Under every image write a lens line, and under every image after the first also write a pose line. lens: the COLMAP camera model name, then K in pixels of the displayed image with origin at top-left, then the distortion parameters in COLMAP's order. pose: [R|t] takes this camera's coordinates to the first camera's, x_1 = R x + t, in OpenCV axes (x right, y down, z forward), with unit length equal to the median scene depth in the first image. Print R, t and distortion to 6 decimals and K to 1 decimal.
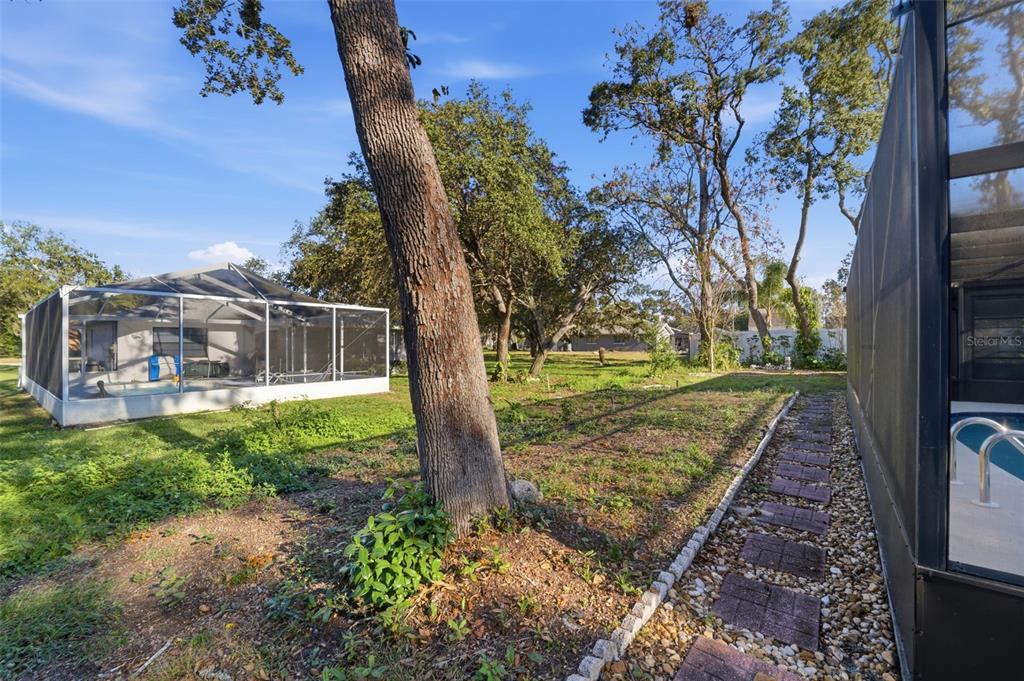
lens RADIAL K [[399.9, 0, 512.0], [0, 399.9, 340.5], [0, 0, 1]] dist [0.000196, 0.000054]
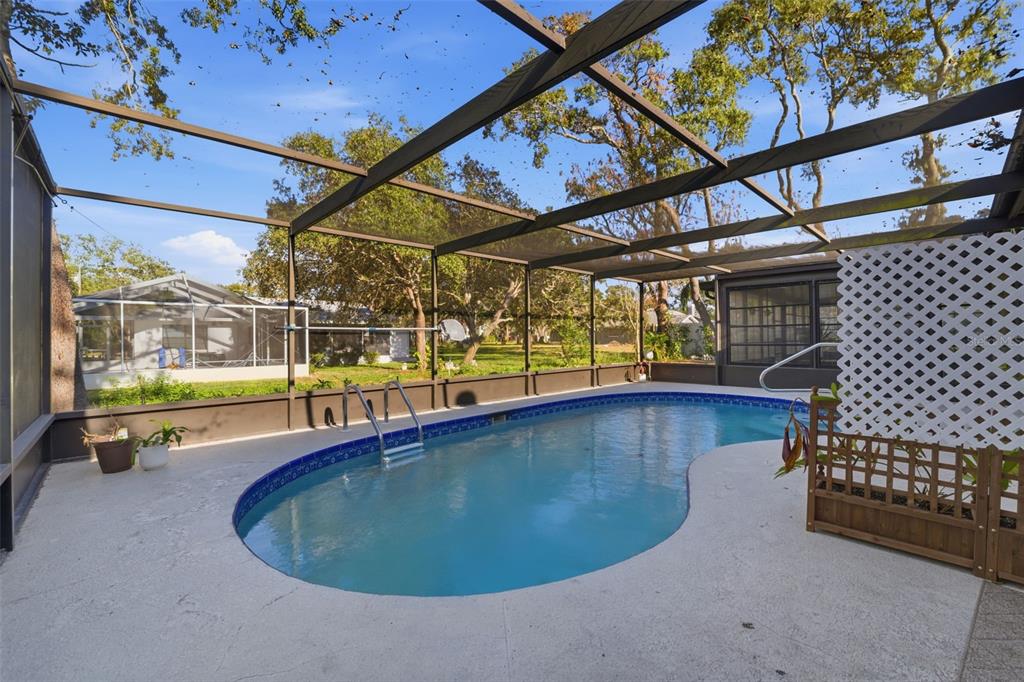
lens RADIAL K [[425.3, 0, 534.4], [0, 425.3, 338.9], [0, 0, 1]] dist [0.000199, 0.000001]
pose [[0.989266, -0.007862, -0.145914, 0.430372], [0.009312, 0.999914, 0.009261, 0.006734], [0.145829, -0.010520, 0.989254, -0.127550]]
